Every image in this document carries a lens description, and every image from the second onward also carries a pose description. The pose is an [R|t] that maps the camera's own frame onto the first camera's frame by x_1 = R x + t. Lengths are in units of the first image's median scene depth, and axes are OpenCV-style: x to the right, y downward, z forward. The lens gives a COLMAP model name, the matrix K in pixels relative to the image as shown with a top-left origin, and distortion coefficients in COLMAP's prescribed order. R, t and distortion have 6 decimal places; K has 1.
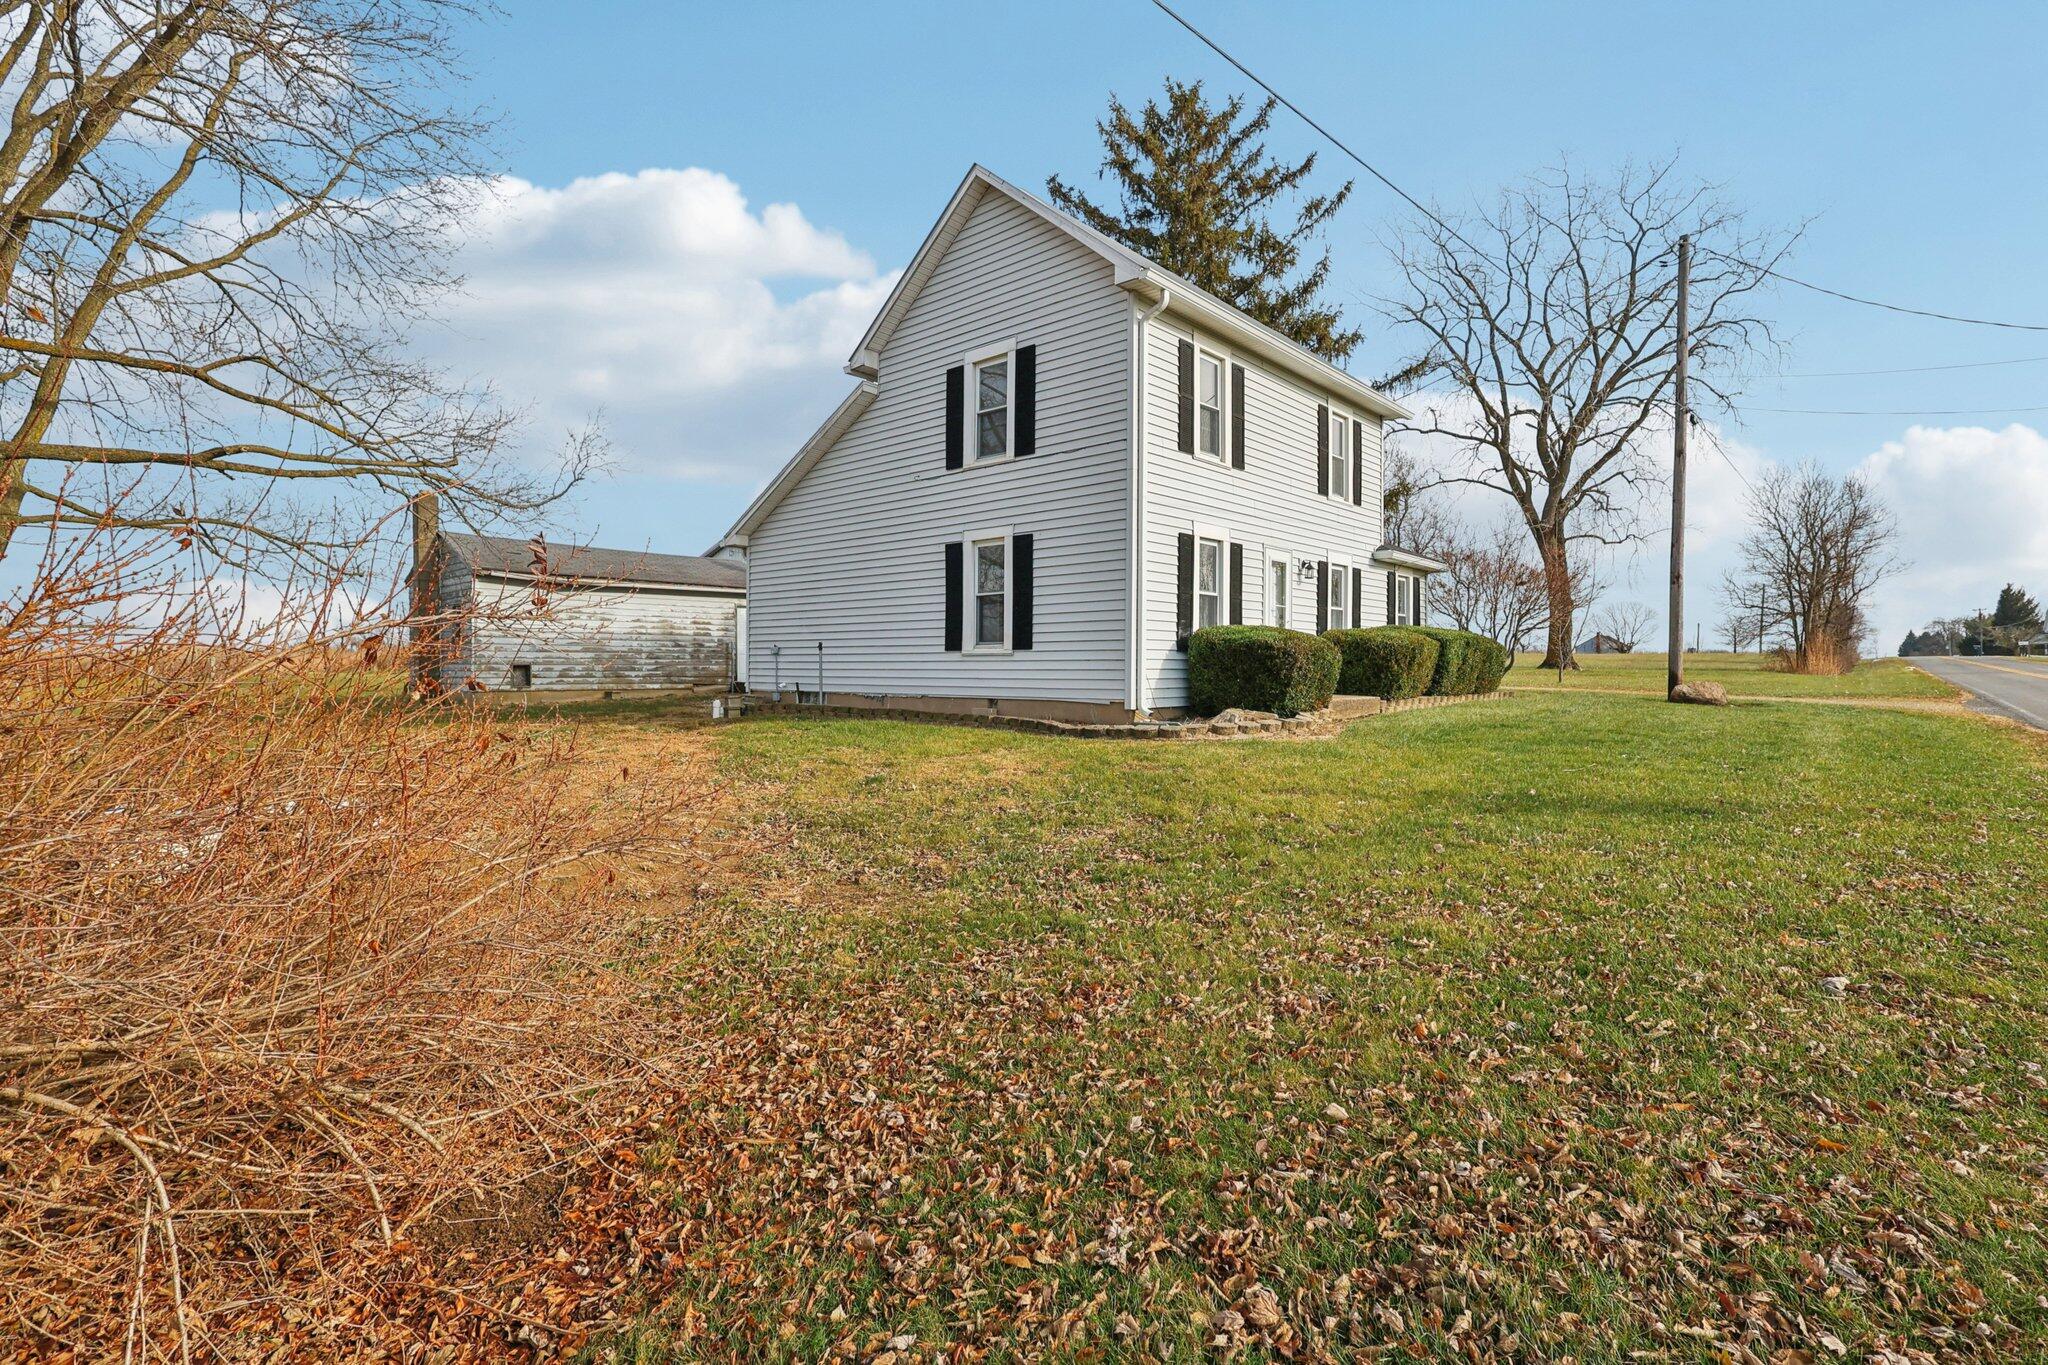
lens RADIAL K [[957.4, 0, 1017.8], [0, 957.4, 685.6], [0, 0, 1]] dist [-0.002993, 0.002380]
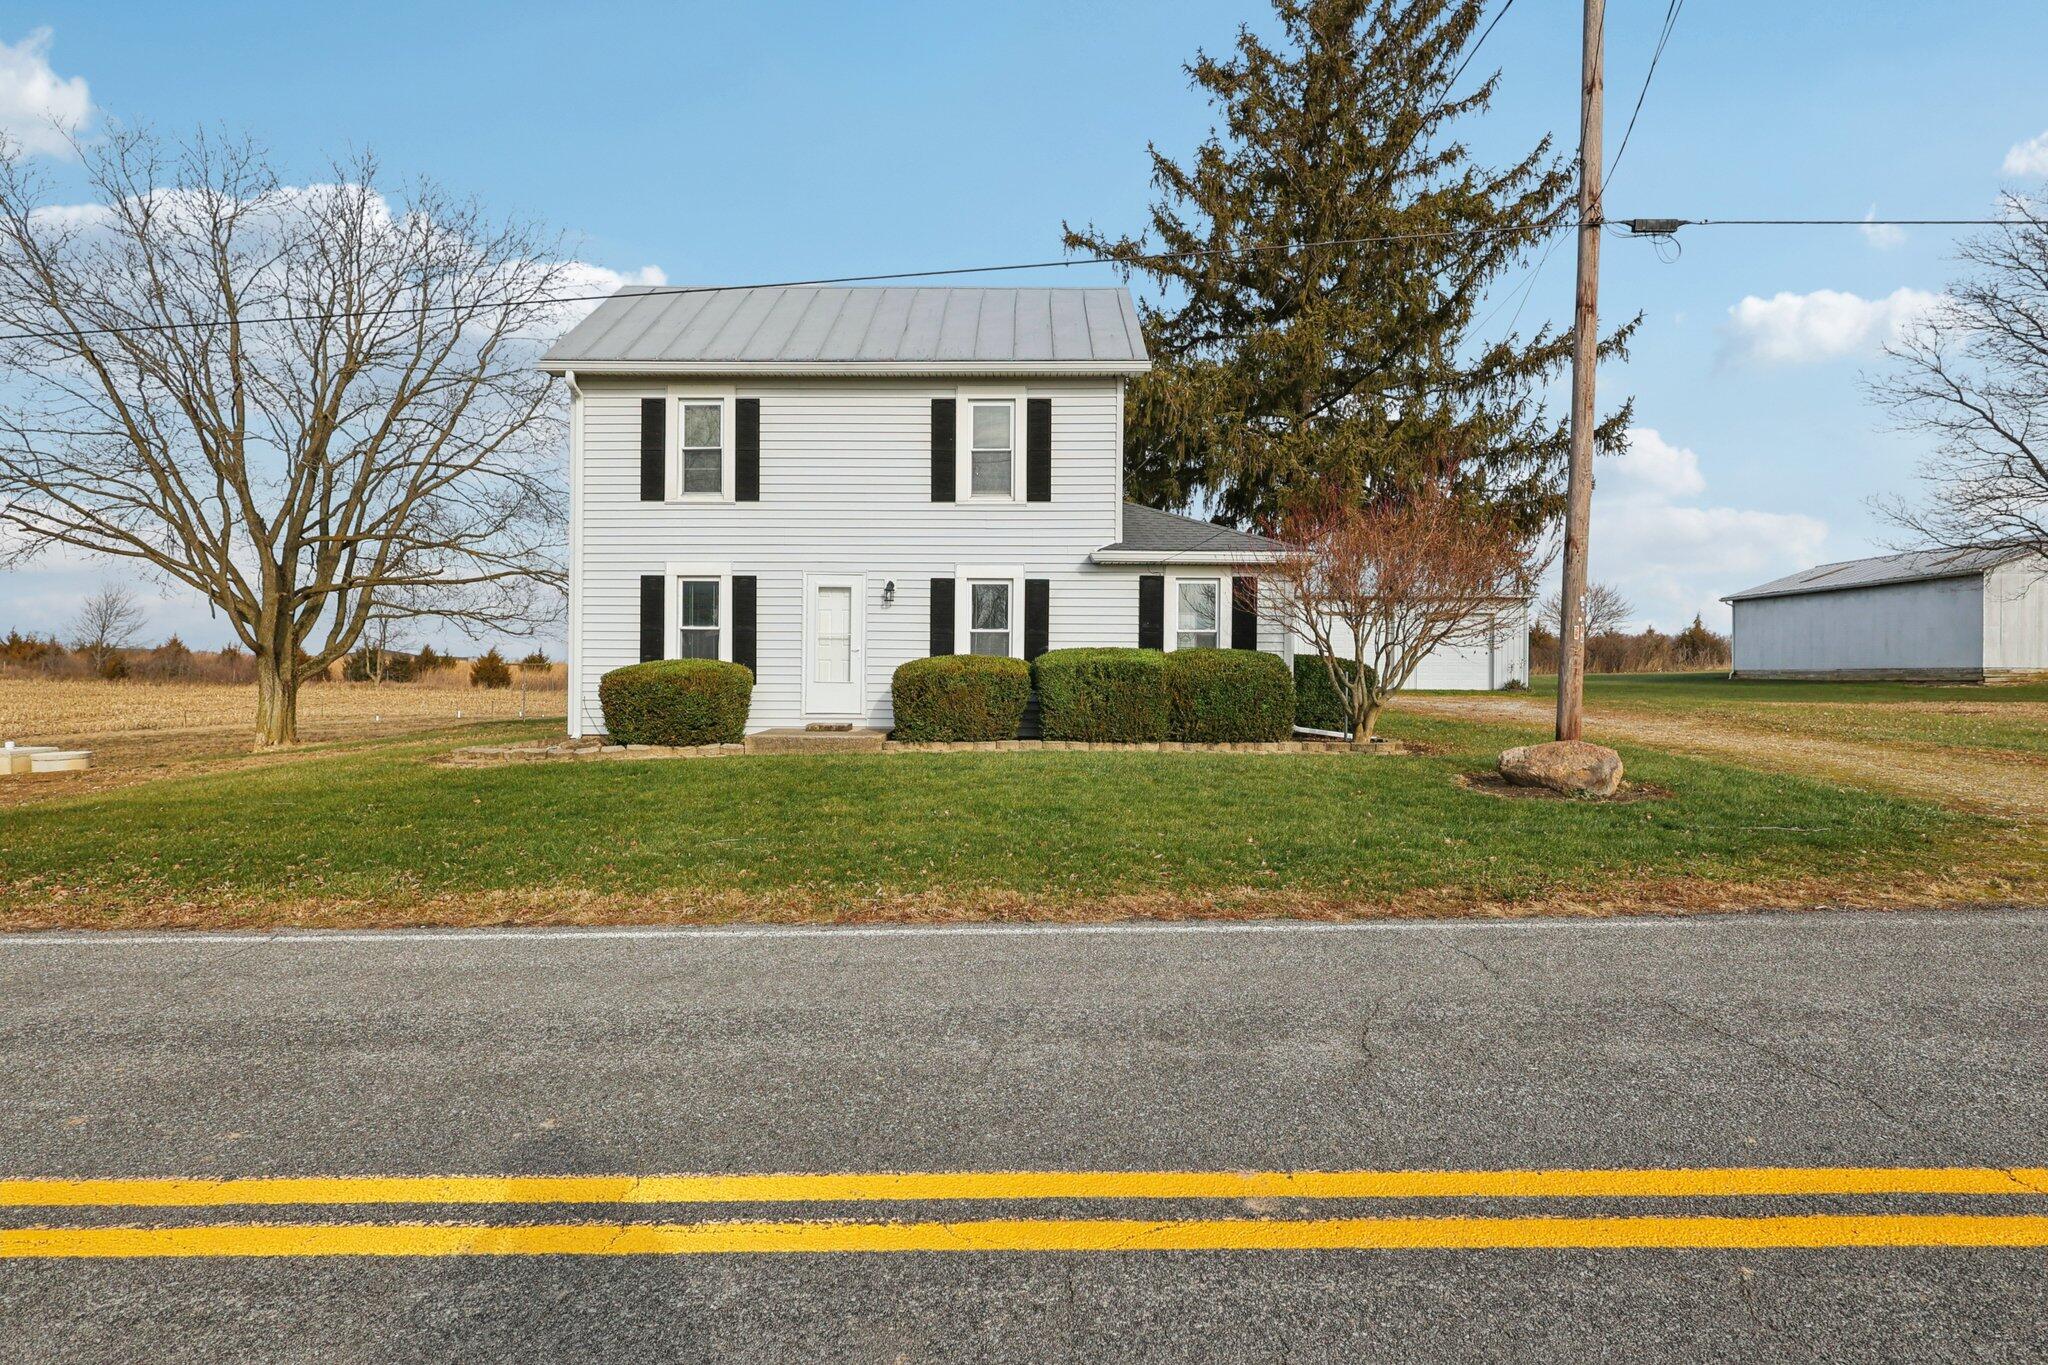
lens RADIAL K [[957.4, 0, 1024.5], [0, 957.4, 683.1], [0, 0, 1]] dist [-0.002993, 0.002380]
pose [[0.670074, -0.001385, -0.742293, 0.394484], [-0.015023, 0.999768, -0.015426, -0.008996], [0.742142, 0.021488, 0.669898, 0.188093]]
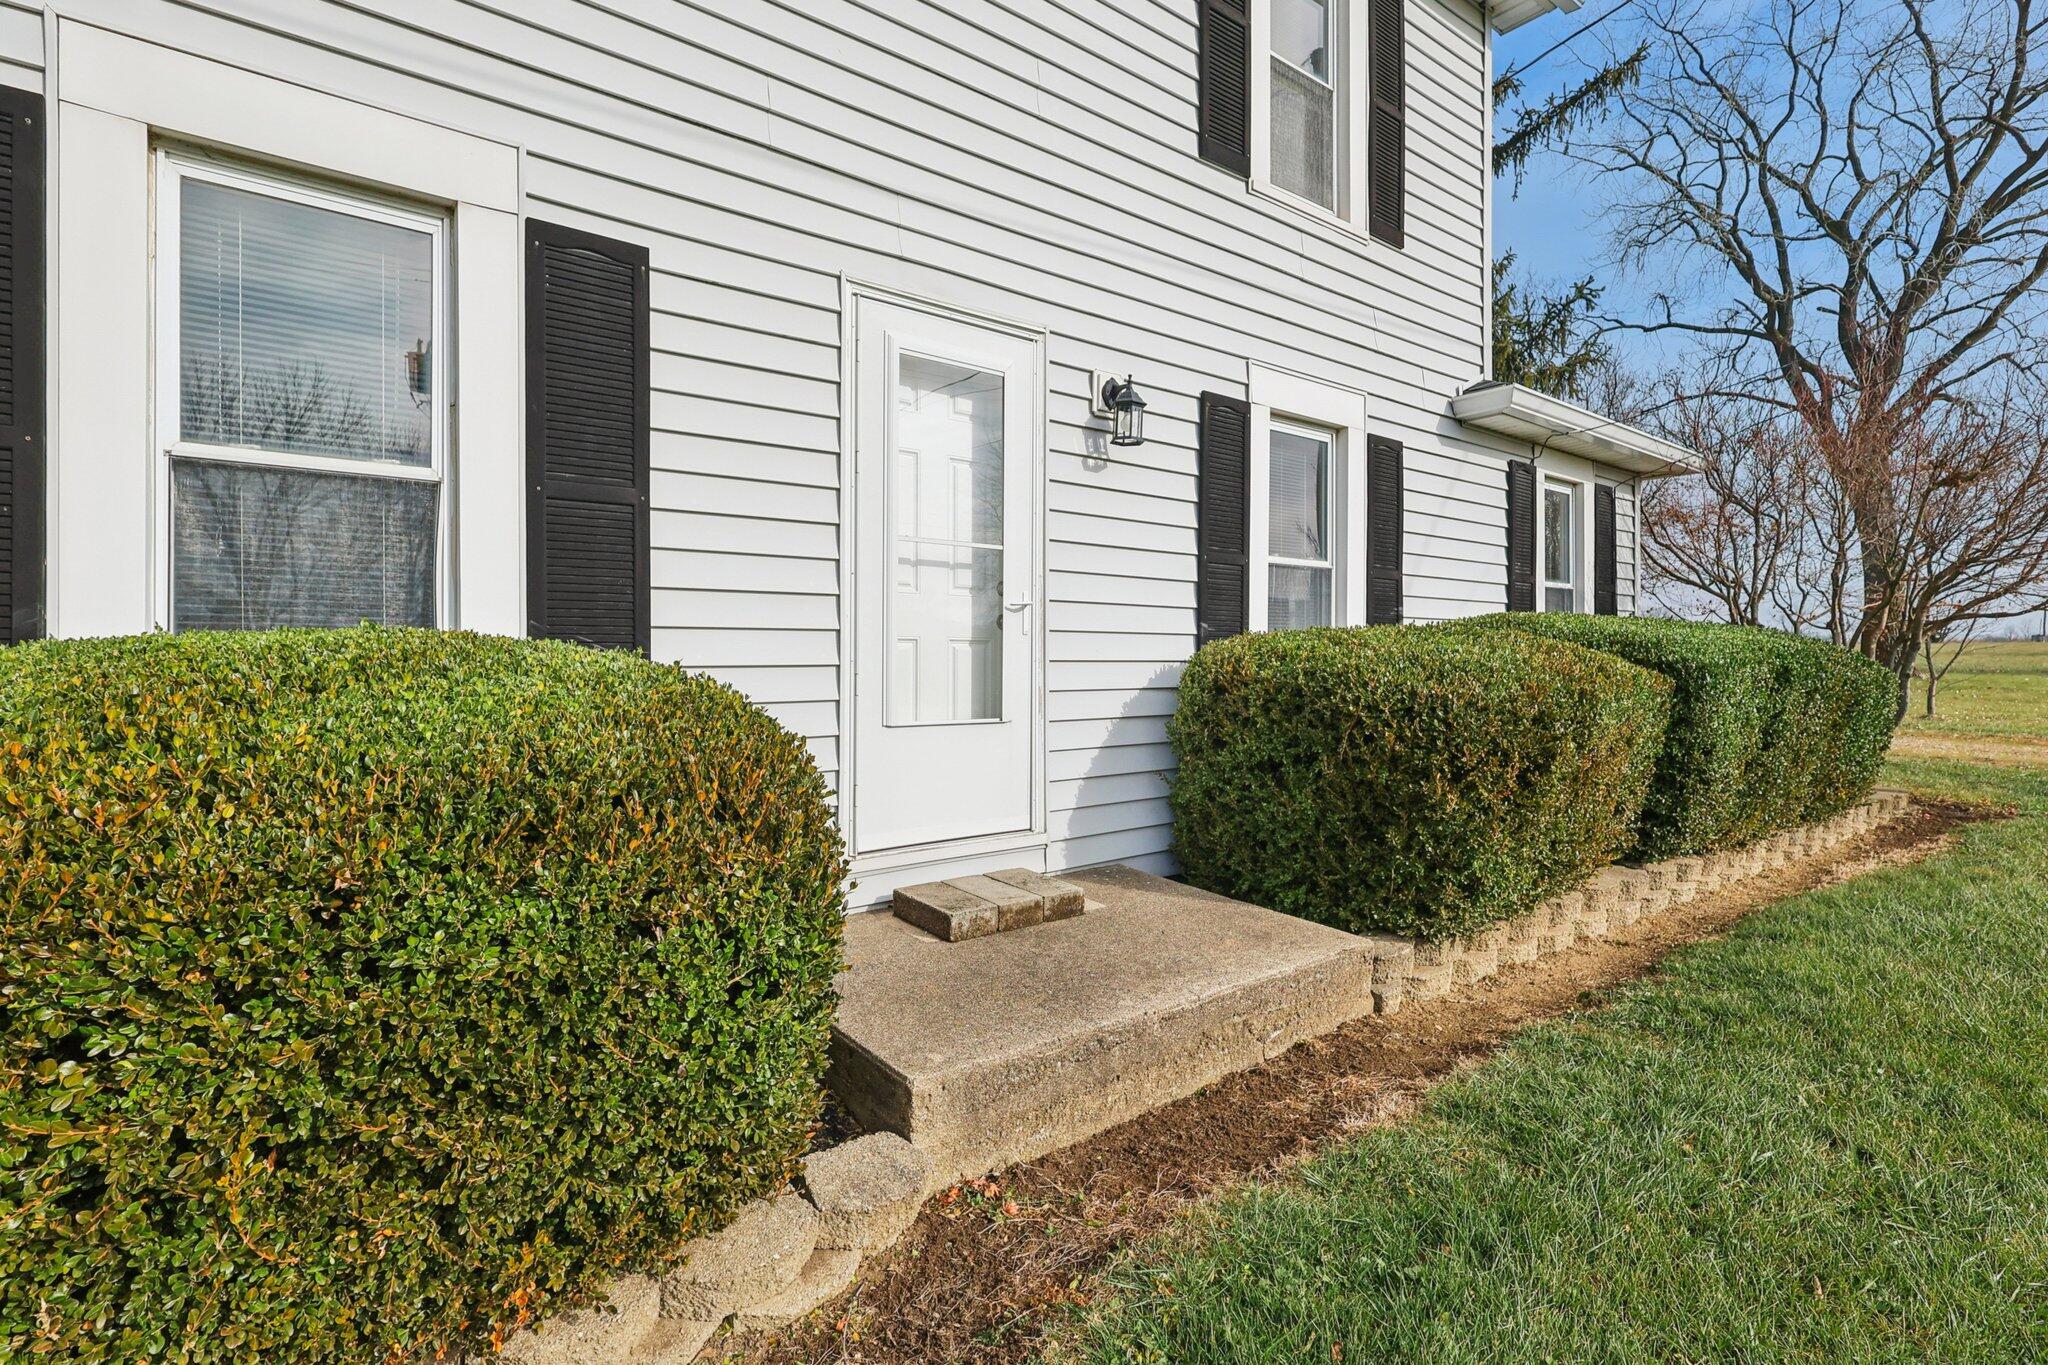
lens RADIAL K [[957.4, 0, 1031.1], [0, 957.4, 660.6], [0, 0, 1]] dist [-0.002993, 0.002380]
pose [[0.983671, -0.001364, -0.179970, 0.122888], [-0.001161, 0.999902, -0.013923, -0.017960], [0.179971, 0.013904, 0.983574, 0.276706]]
